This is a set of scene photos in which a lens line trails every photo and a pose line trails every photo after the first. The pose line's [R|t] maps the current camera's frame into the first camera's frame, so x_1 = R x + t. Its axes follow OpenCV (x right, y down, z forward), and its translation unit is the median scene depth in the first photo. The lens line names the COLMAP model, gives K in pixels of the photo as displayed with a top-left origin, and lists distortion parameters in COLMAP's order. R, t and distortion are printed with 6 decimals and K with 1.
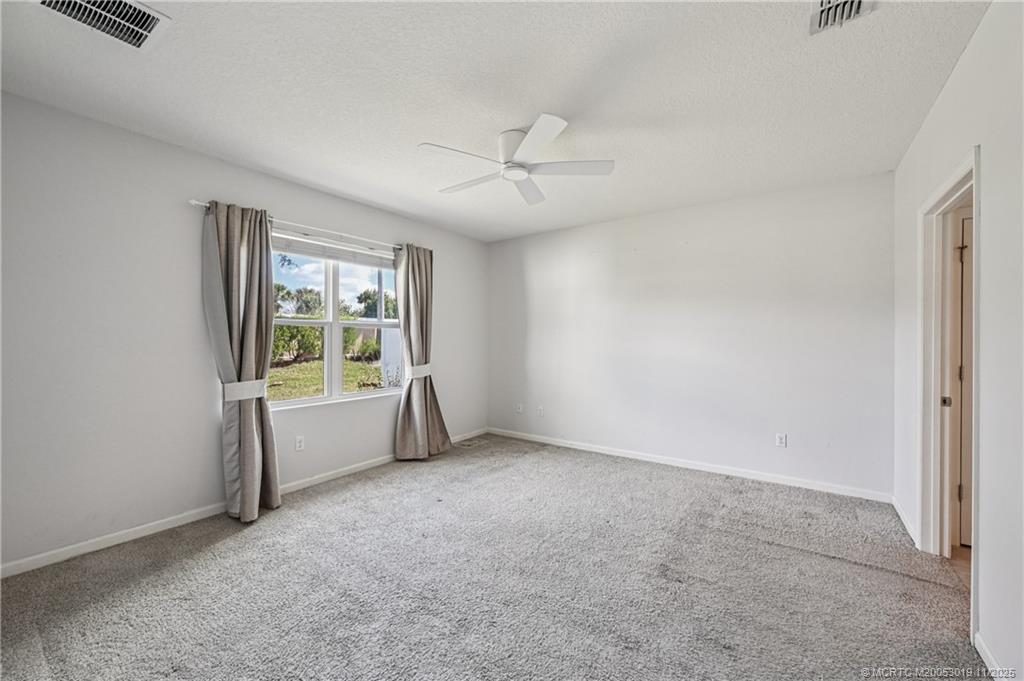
lens RADIAL K [[403.1, 0, 513.4], [0, 403.1, 336.9], [0, 0, 1]] dist [-0.001339, -0.000036]
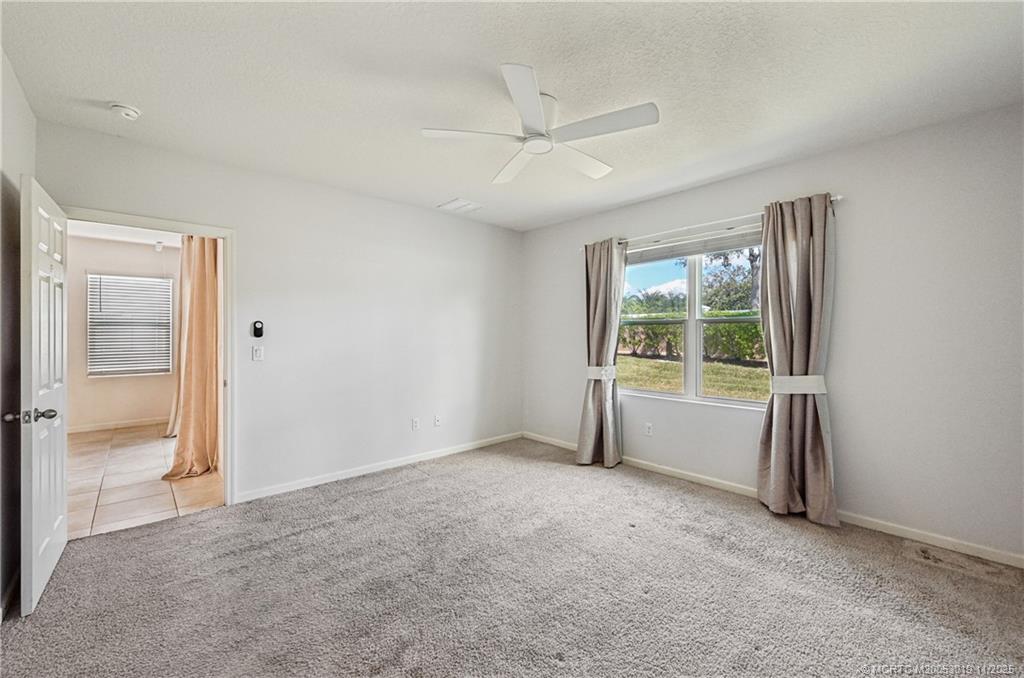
lens RADIAL K [[403.1, 0, 513.4], [0, 403.1, 335.4], [0, 0, 1]] dist [-0.001339, -0.000036]
pose [[-0.209724, -0.006078, -0.977742, 0.593725], [0.001275, 0.999978, -0.006490, 0.007800], [0.977760, -0.002608, -0.209711, 0.786776]]
